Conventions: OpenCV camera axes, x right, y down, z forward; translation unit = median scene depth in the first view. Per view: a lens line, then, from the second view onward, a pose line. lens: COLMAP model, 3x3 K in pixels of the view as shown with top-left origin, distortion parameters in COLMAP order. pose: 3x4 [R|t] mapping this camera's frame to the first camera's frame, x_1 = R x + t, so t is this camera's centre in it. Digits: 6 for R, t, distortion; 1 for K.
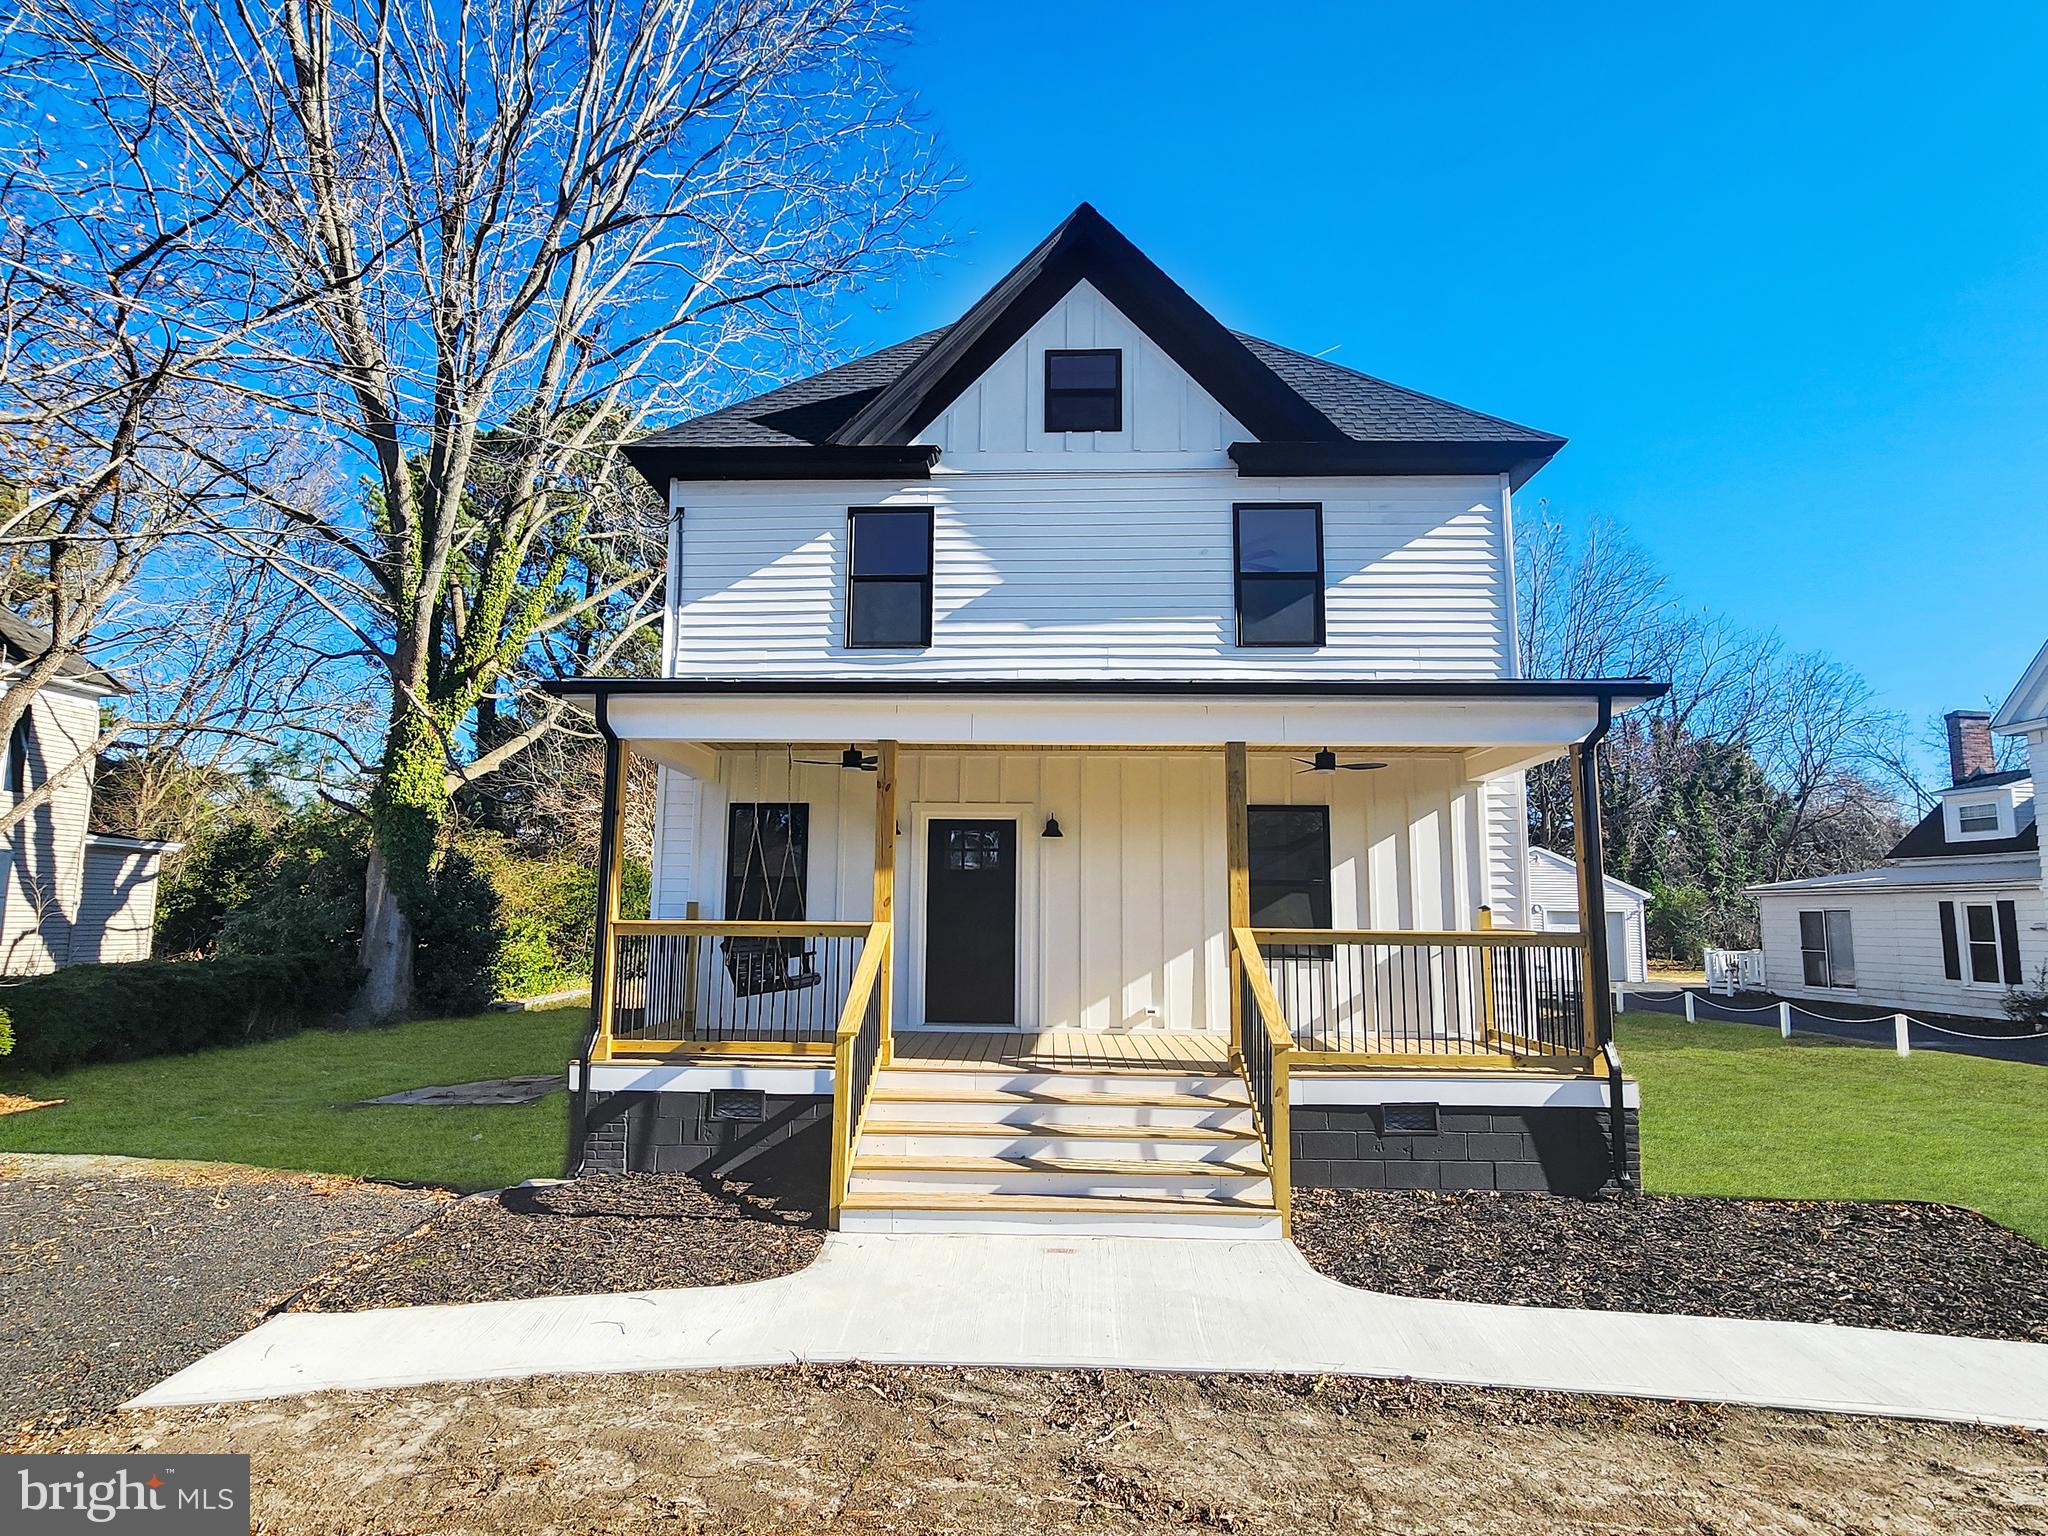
lens RADIAL K [[1086.7, 0, 1024.0], [0, 1086.7, 768.0], [0, 0, 1]] dist [-0.000799, -0.001106]
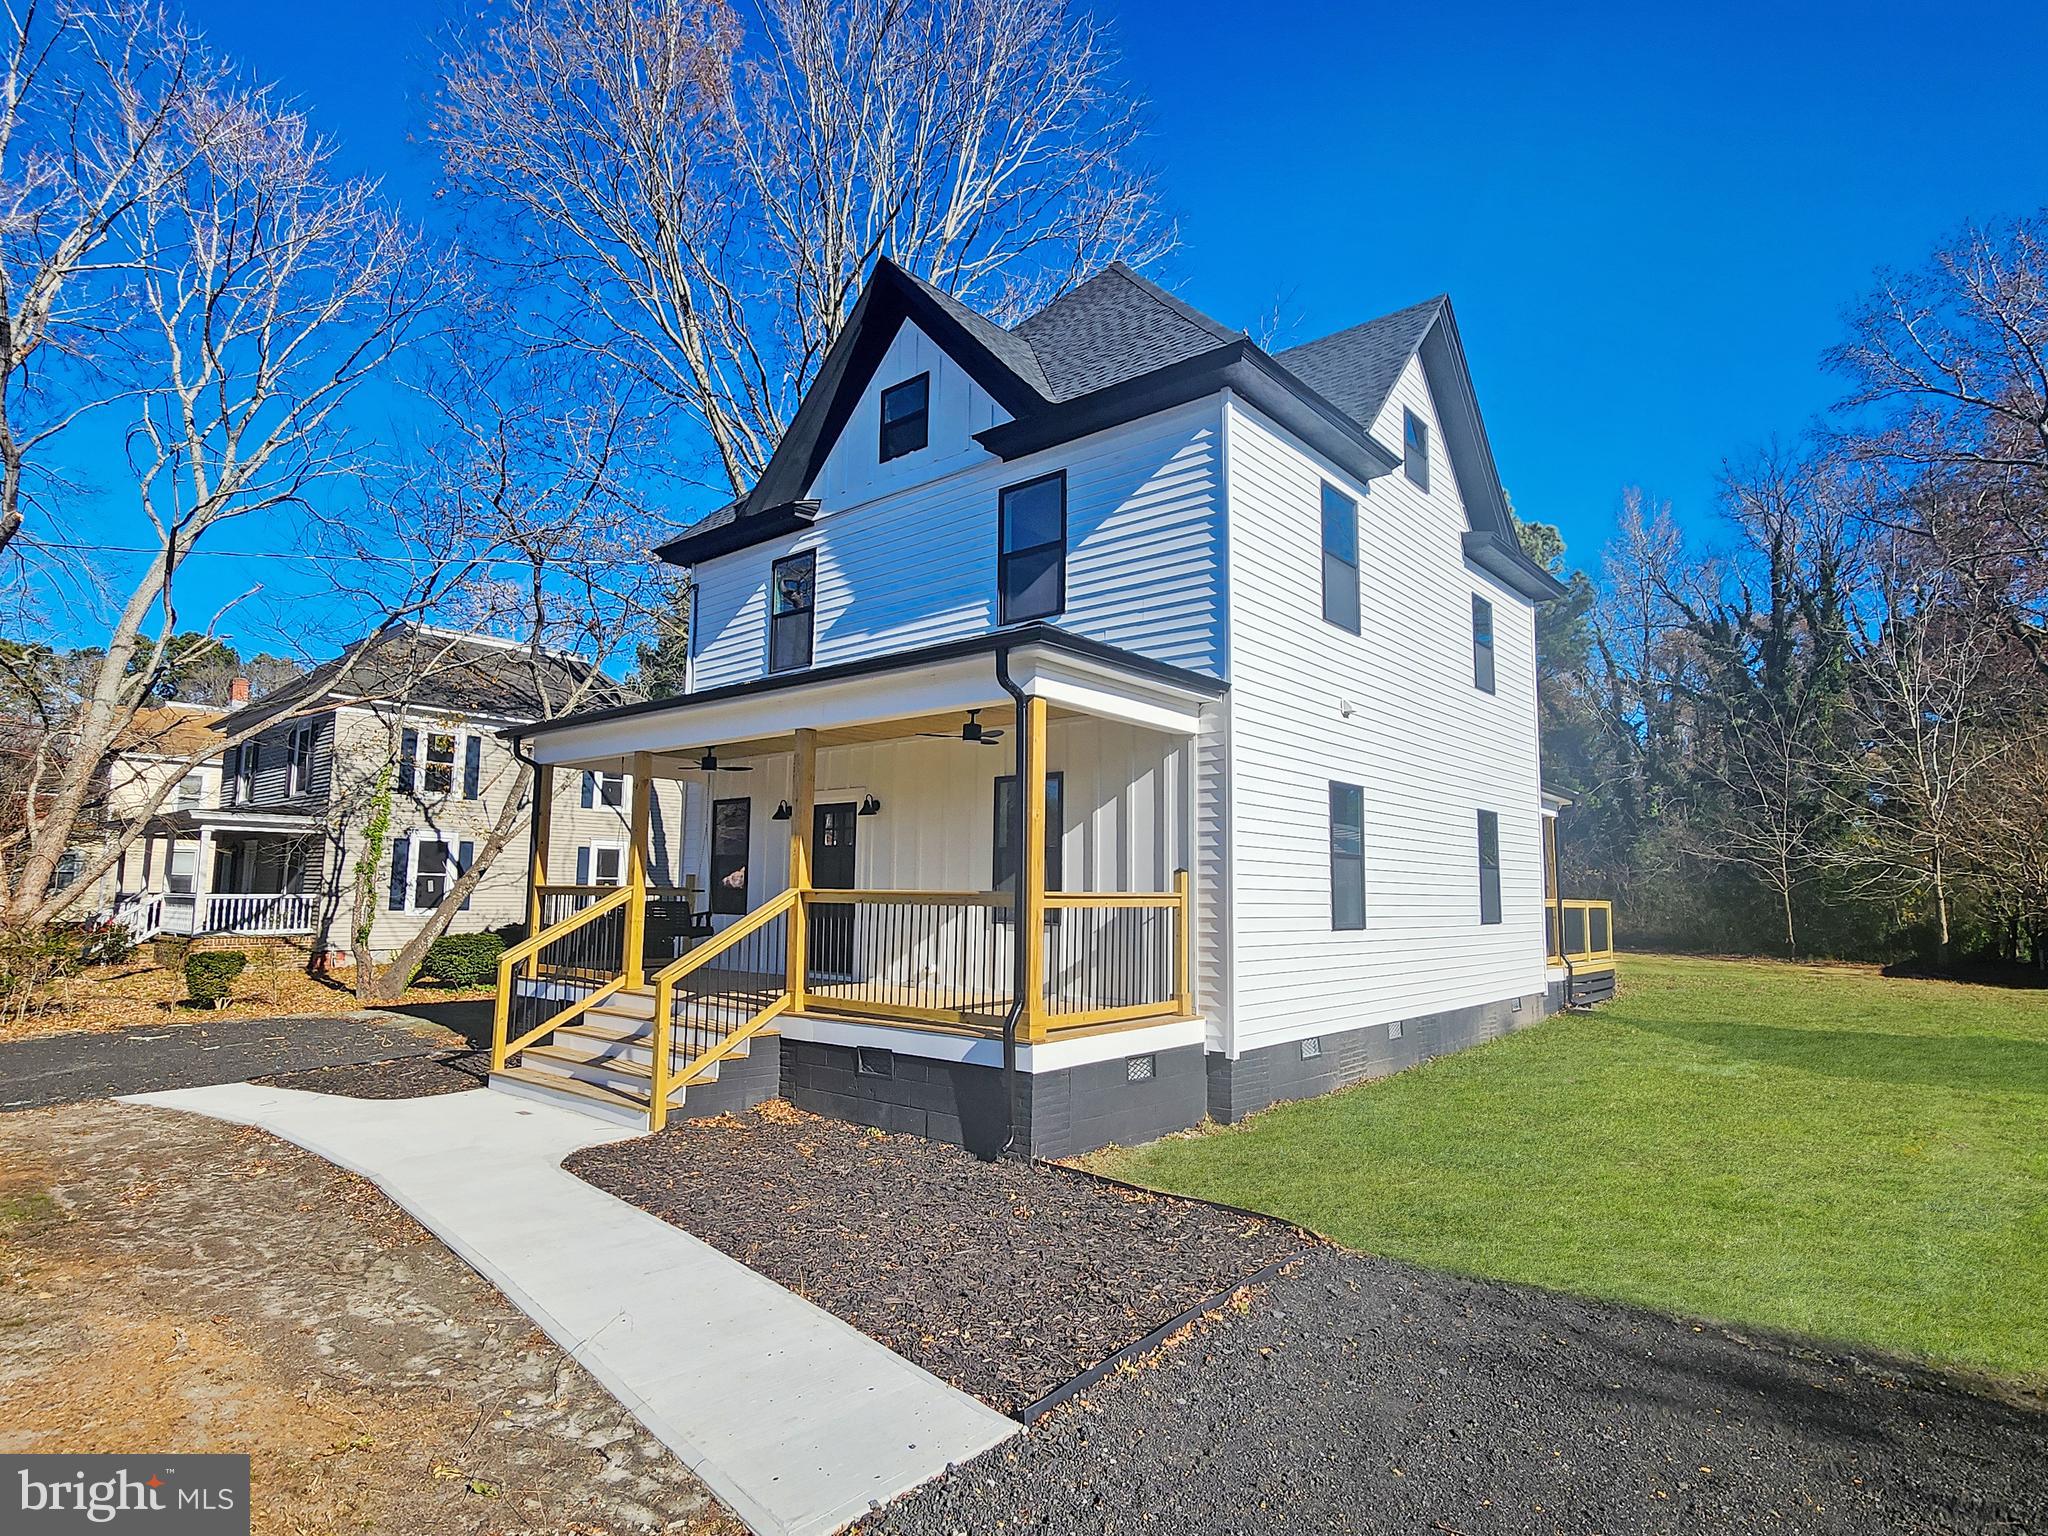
lens RADIAL K [[1086.7, 0, 1024.0], [0, 1086.7, 768.0], [0, 0, 1]] dist [-0.000799, -0.001106]
pose [[0.789043, -0.072549, -0.610039, 0.833714], [0.078793, 0.996752, -0.016626, 0.043482], [0.609264, -0.034949, 0.792197, 0.175518]]
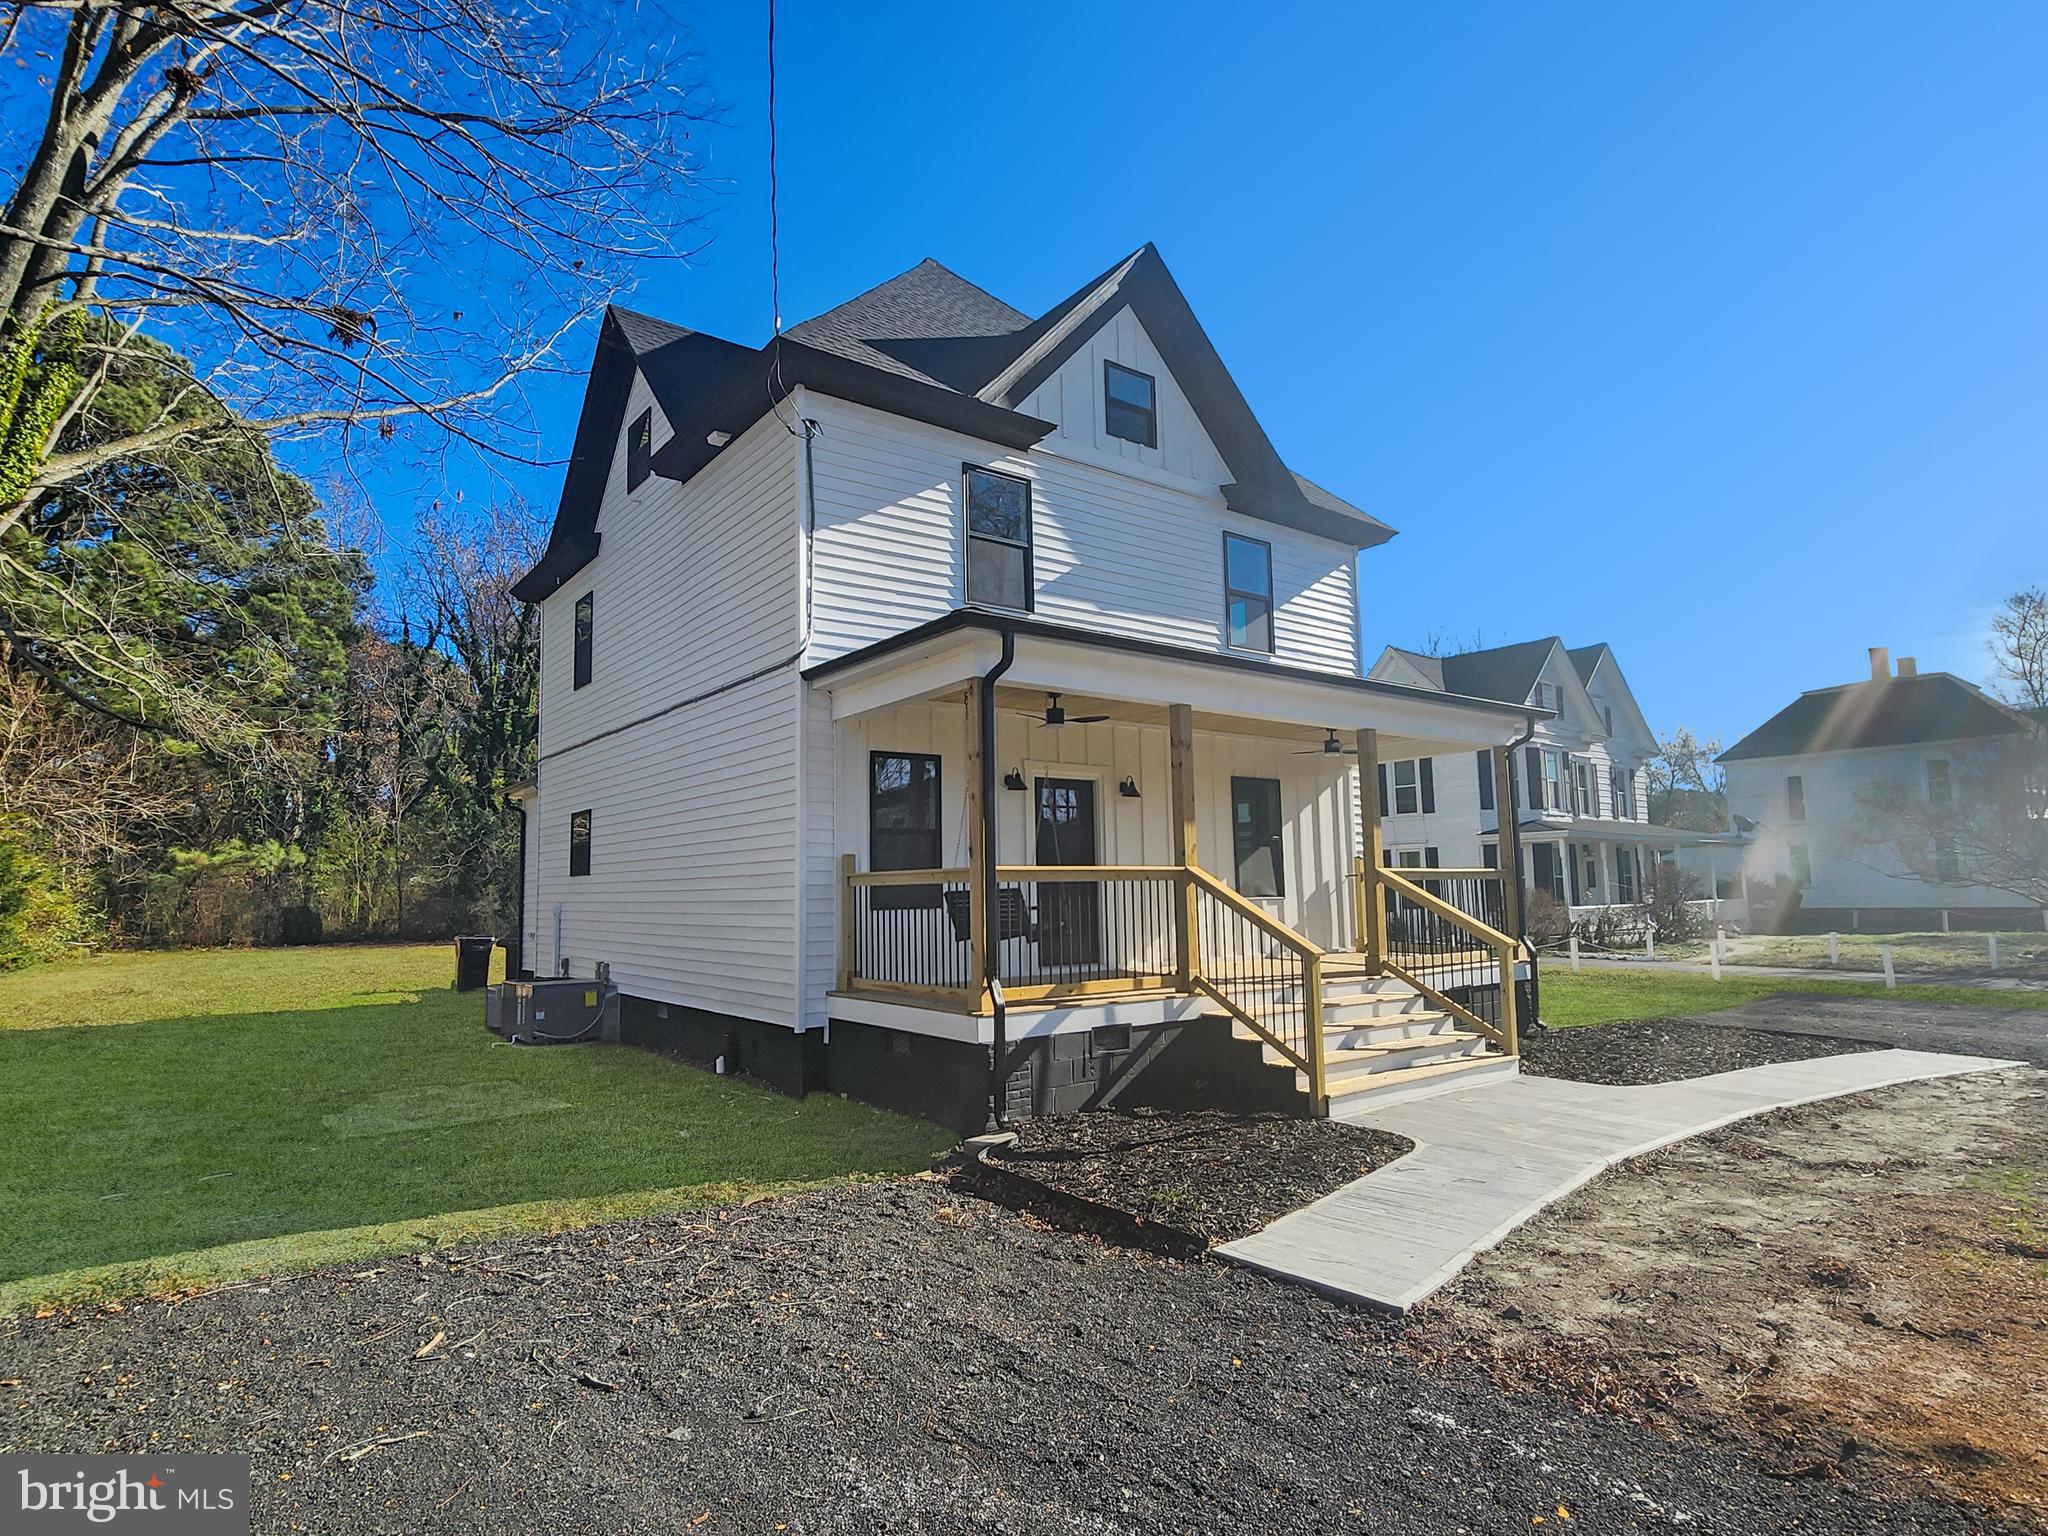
lens RADIAL K [[1088.5, 0, 1018.0], [0, 1088.5, 768.2], [0, 0, 1]] dist [0.028574, -0.000092]
pose [[0.768544, 0.046734, 0.638088, -0.764221], [-0.059724, 0.998214, -0.001176, 0.040218], [-0.637003, -0.037205, 0.769963, 0.188256]]
